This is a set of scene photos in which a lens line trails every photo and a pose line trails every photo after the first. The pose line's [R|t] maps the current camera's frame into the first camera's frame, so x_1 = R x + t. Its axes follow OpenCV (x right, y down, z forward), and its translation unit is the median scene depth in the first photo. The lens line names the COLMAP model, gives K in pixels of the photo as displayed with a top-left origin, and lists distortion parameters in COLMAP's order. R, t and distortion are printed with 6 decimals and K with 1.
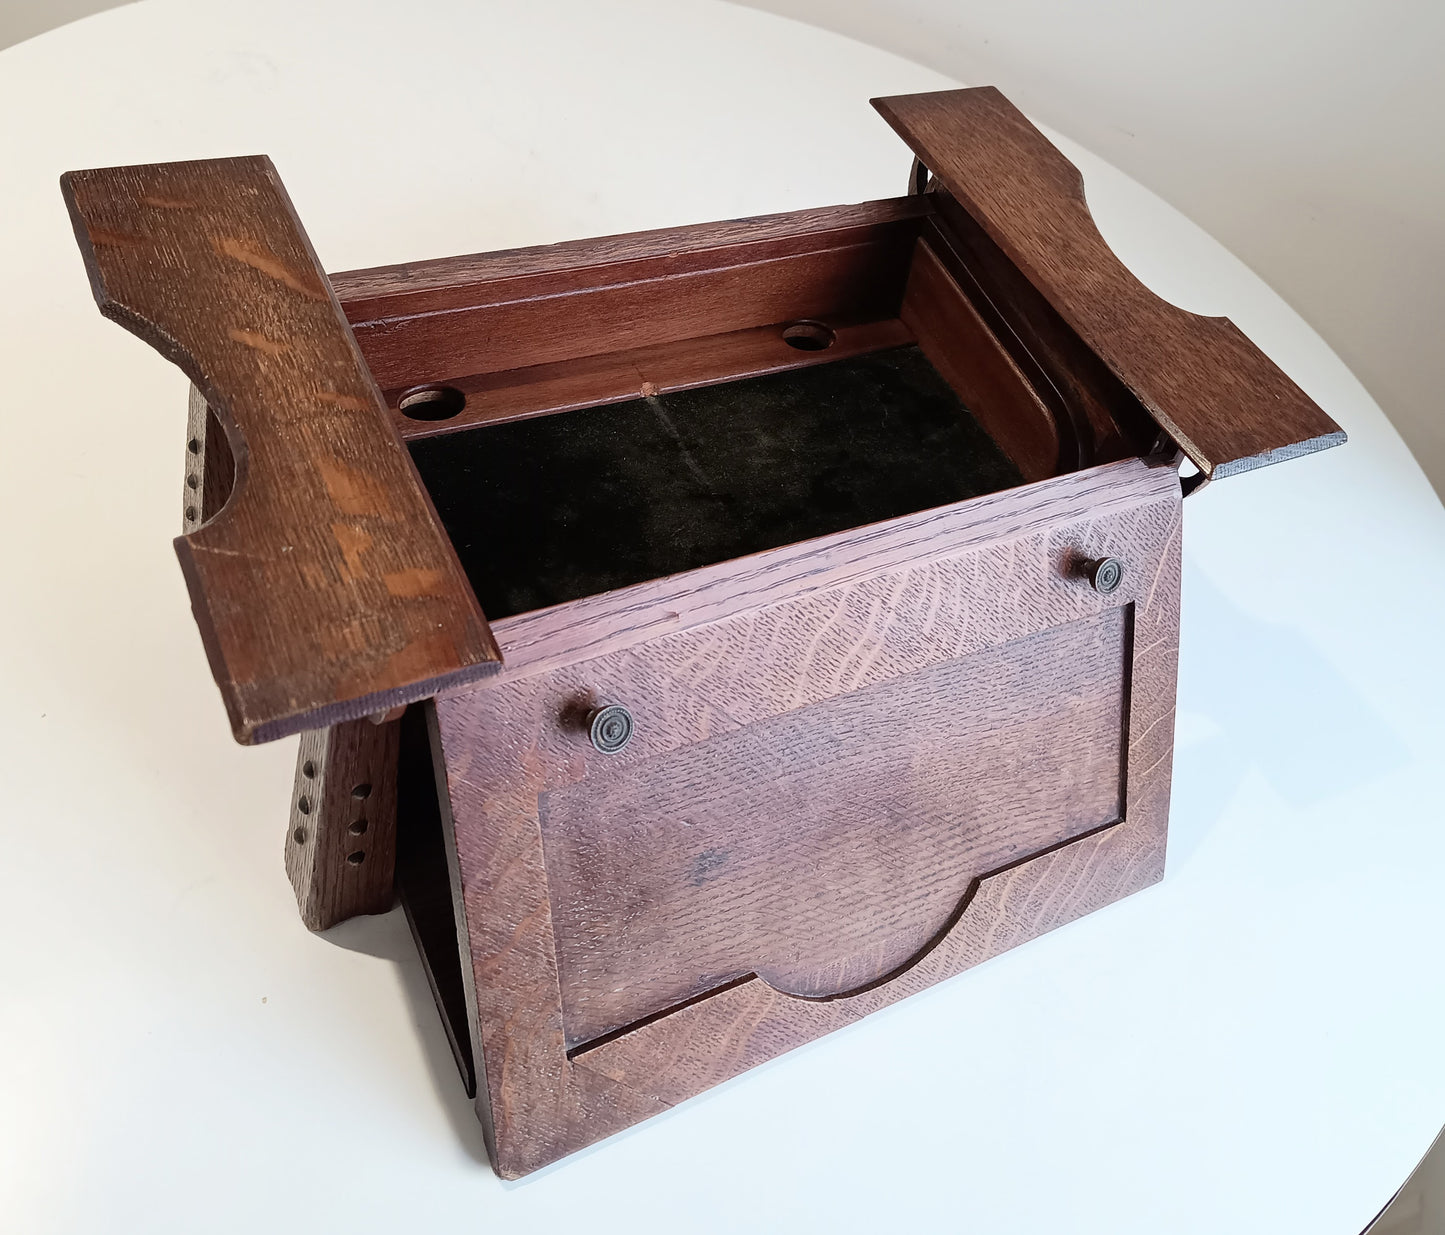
lens RADIAL K [[1354.4, 0, 687.4], [0, 1354.4, 495.2], [0, 0, 1]] dist [0.017809, 0.008096]
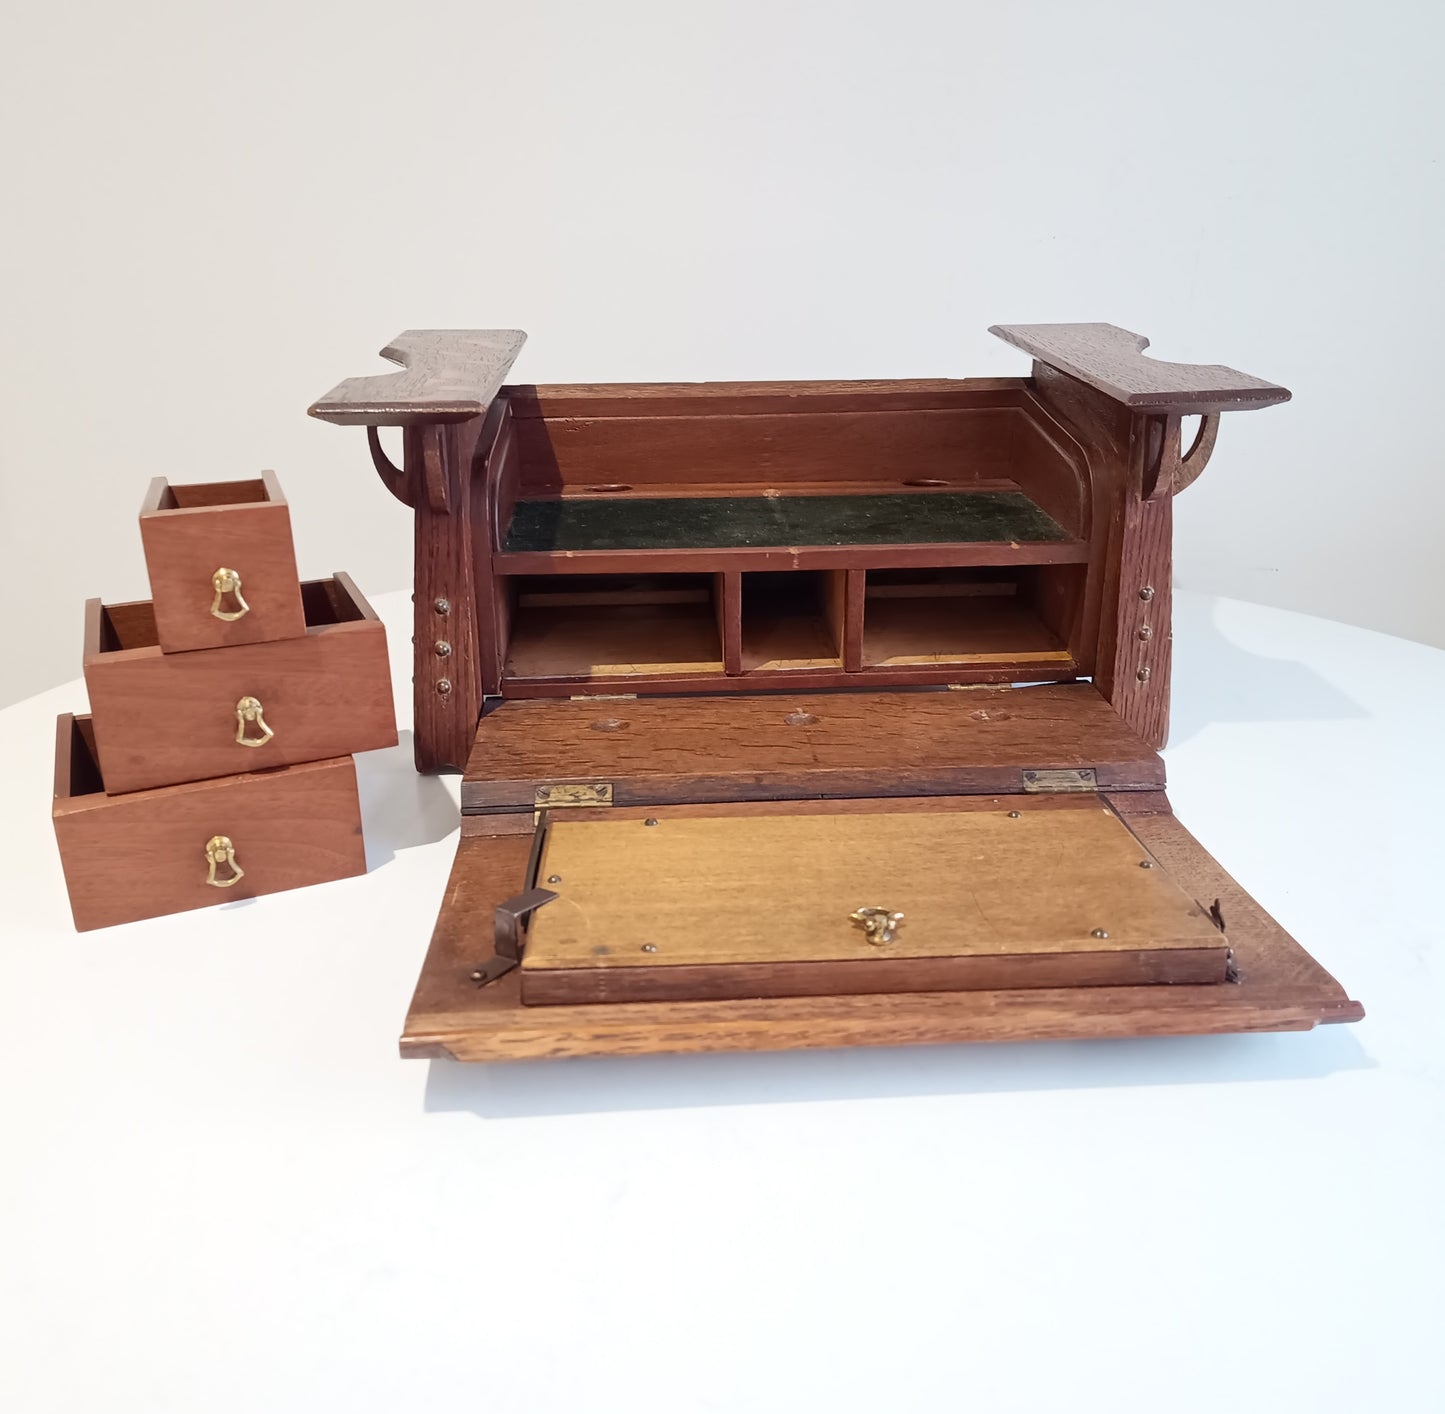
lens RADIAL K [[1335.7, 0, 739.1], [0, 1335.7, 674.0], [0, 0, 1]] dist [0.020392, 0.009921]
pose [[0.906733, -0.053030, -0.418357, 0.492109], [-0.149335, 0.887397, -0.436148, 0.670462], [0.394378, 0.457945, 0.796714, 0.043647]]
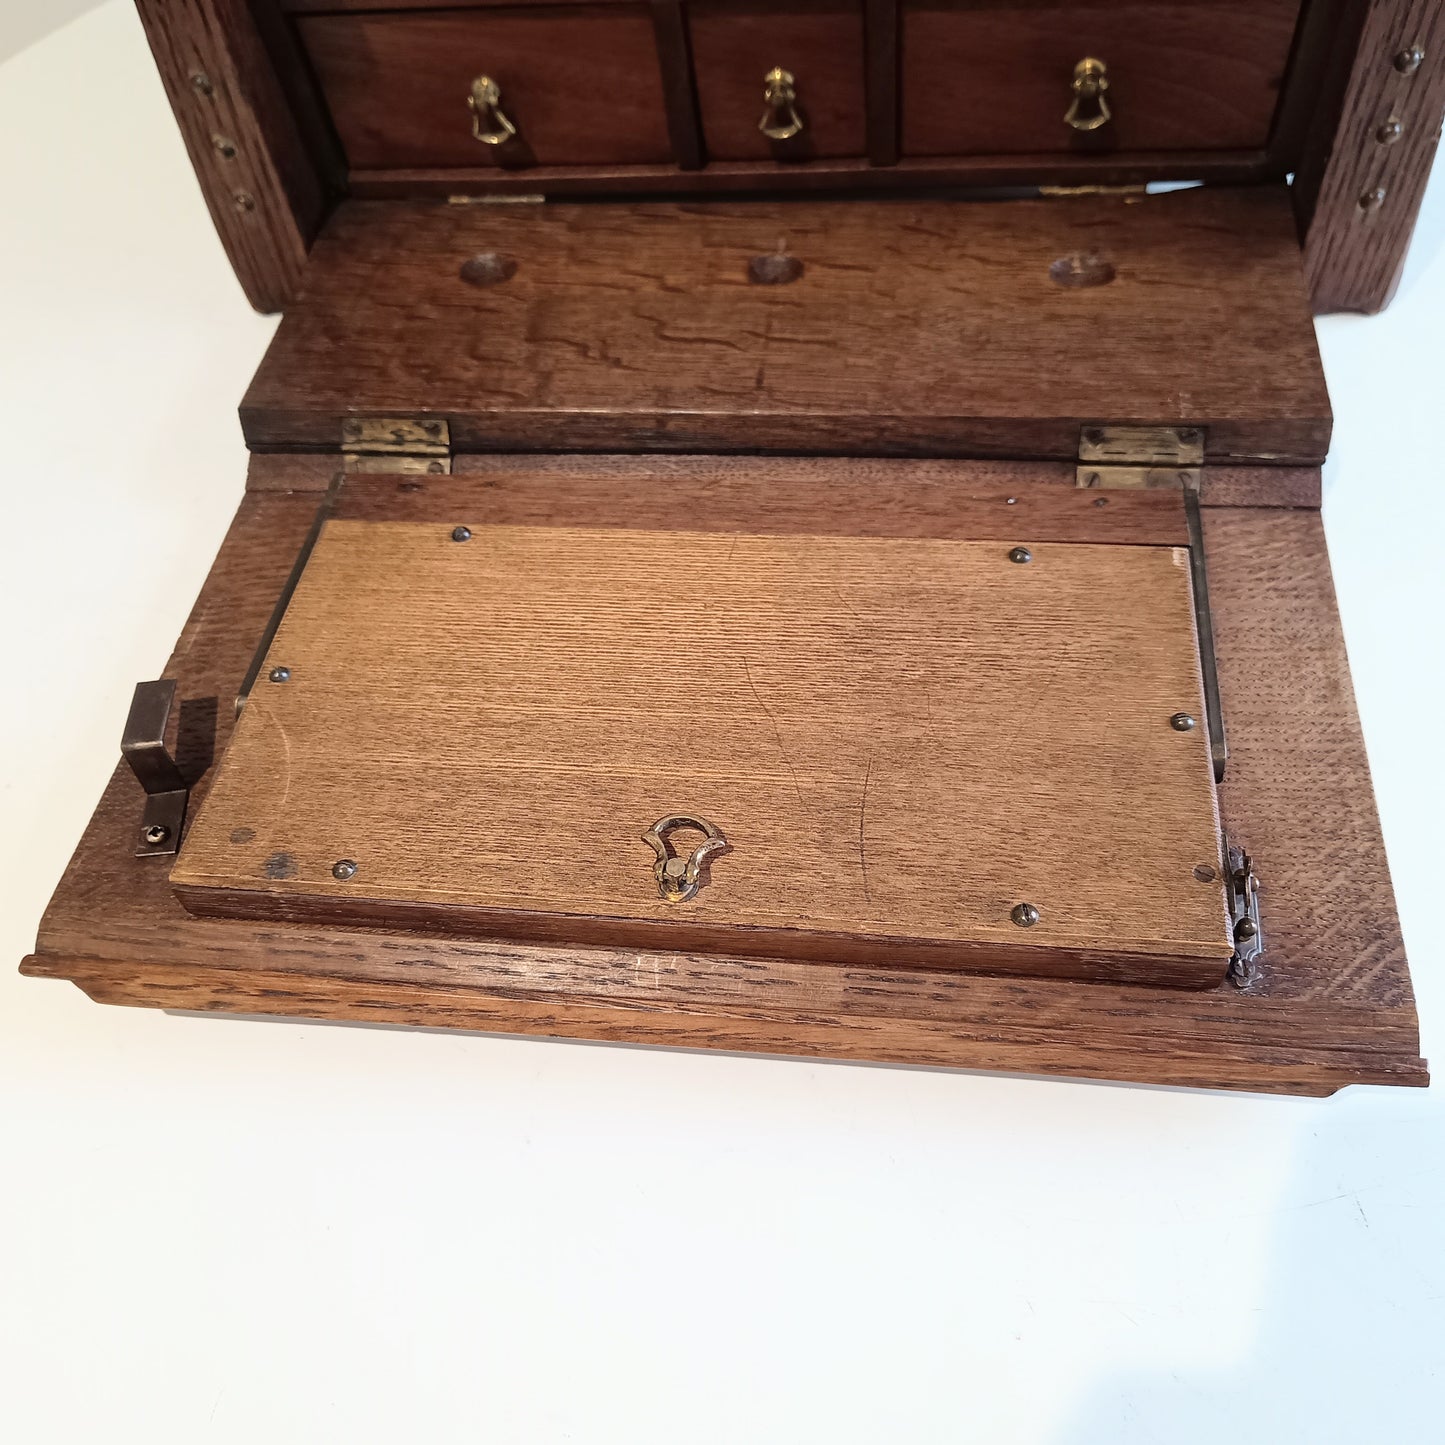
lens RADIAL K [[1336.1, 0, 722.5], [0, 1336.1, 722.5], [0, 0, 1]] dist [0.042180, -0.080676]
pose [[0.798104, 0.301361, -0.521738, 0.494601], [-0.215996, 0.951477, 0.219173, 0.280102], [0.562472, -0.062230, 0.824471, 0.357040]]
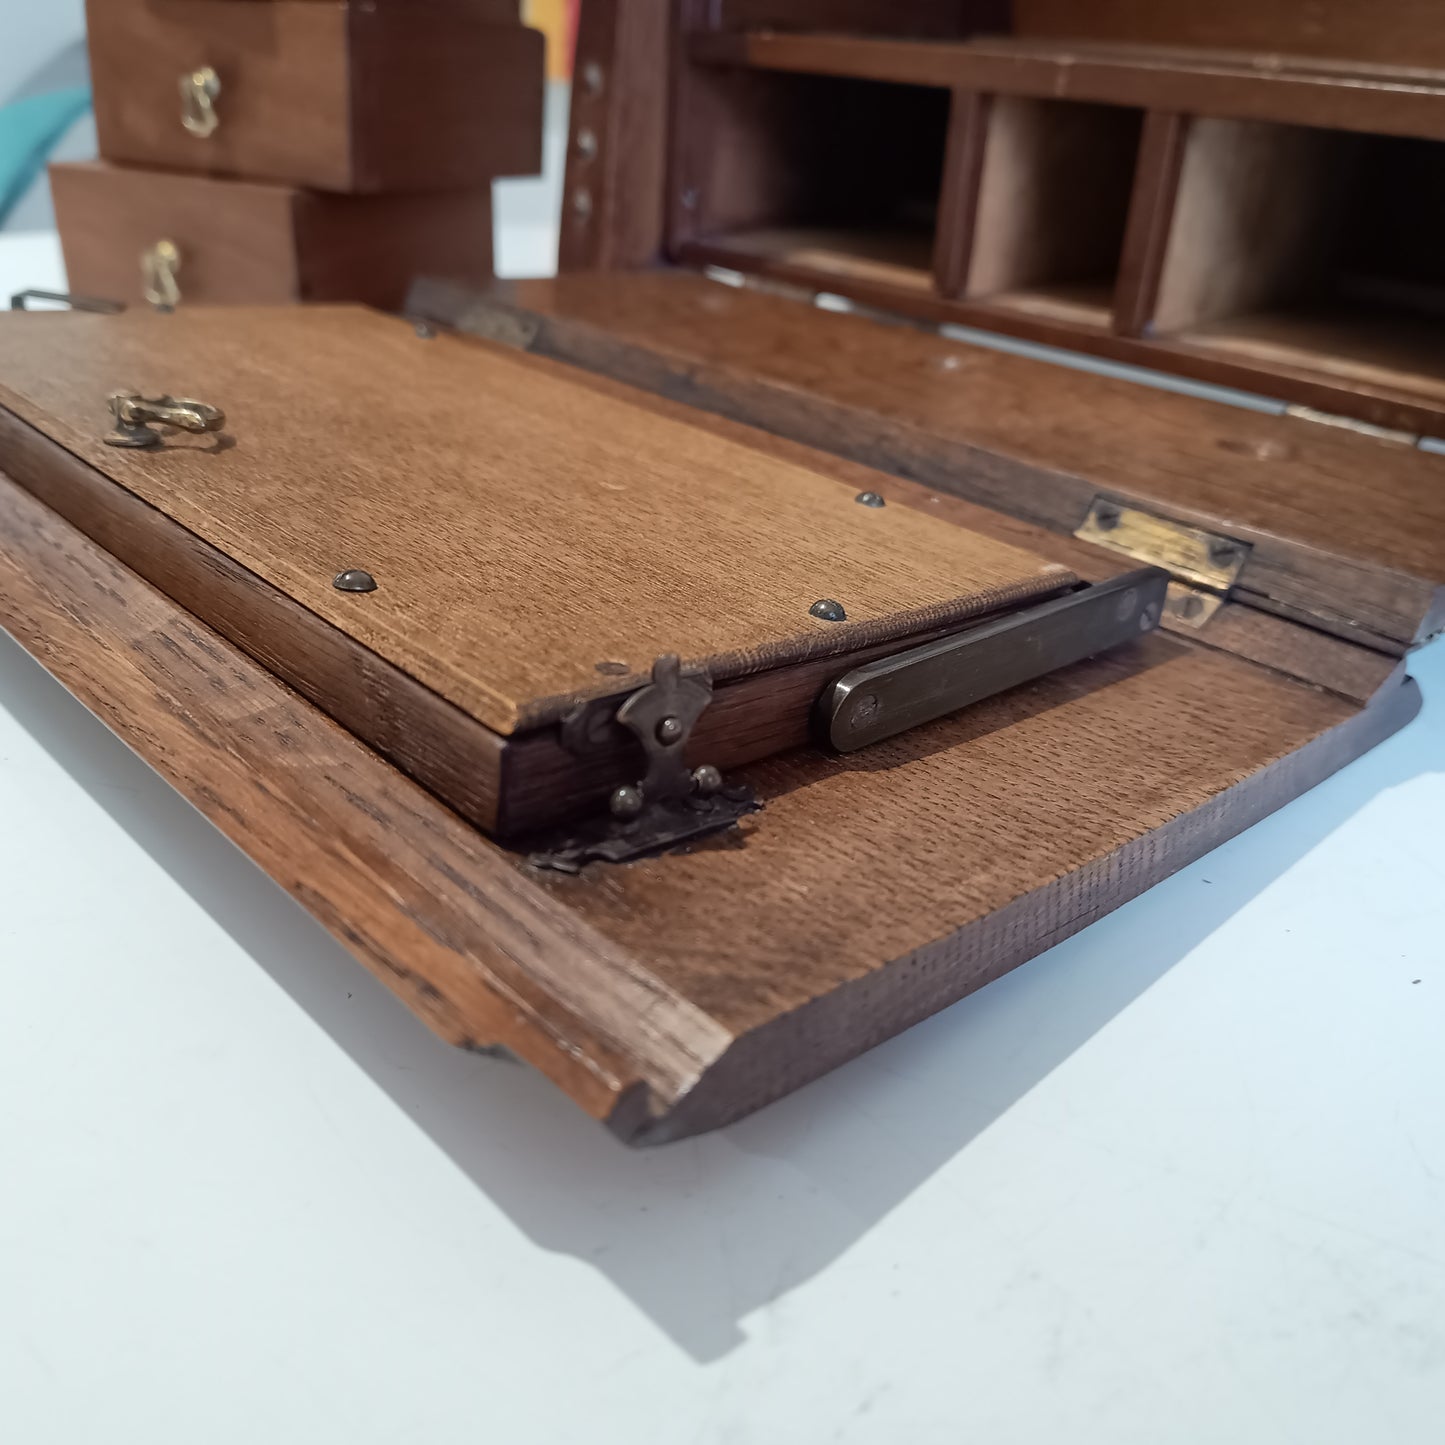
lens RADIAL K [[1336.2, 0, 722.5], [0, 1336.2, 722.5], [0, 0, 1]] dist [0.031881, -0.018167]
pose [[0.293306, 0.273390, -0.916095, 0.663716], [-0.693520, 0.720403, -0.007055, 0.398635], [0.658028, 0.637399, 0.400900, 0.776488]]
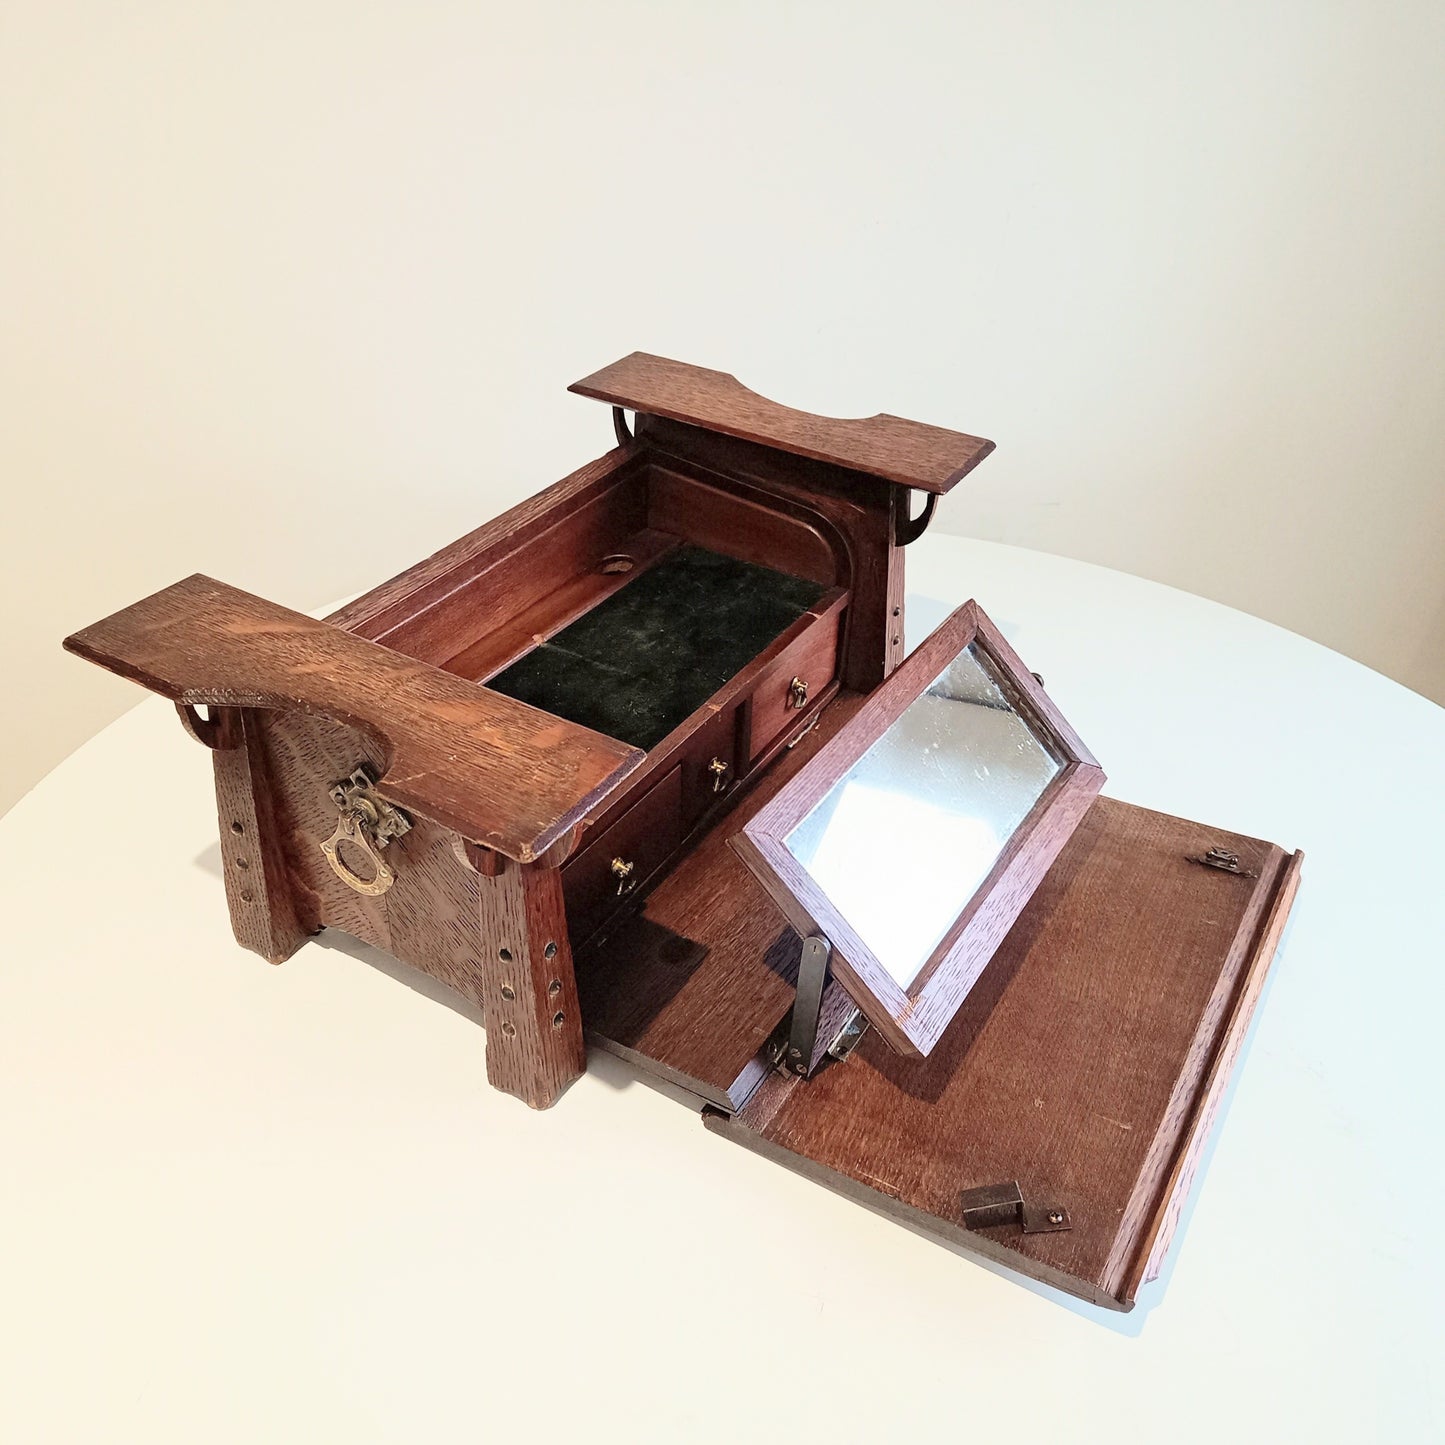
lens RADIAL K [[1318.0, 0, 722.5], [0, 1318.0, 722.5], [0, 0, 1]] dist [0.015643, -0.003574]
pose [[0.835171, -0.447758, 0.319377, -0.324012], [0.486750, 0.872098, -0.050194, 0.138329], [-0.256053, 0.197377, 0.946298, -0.189613]]
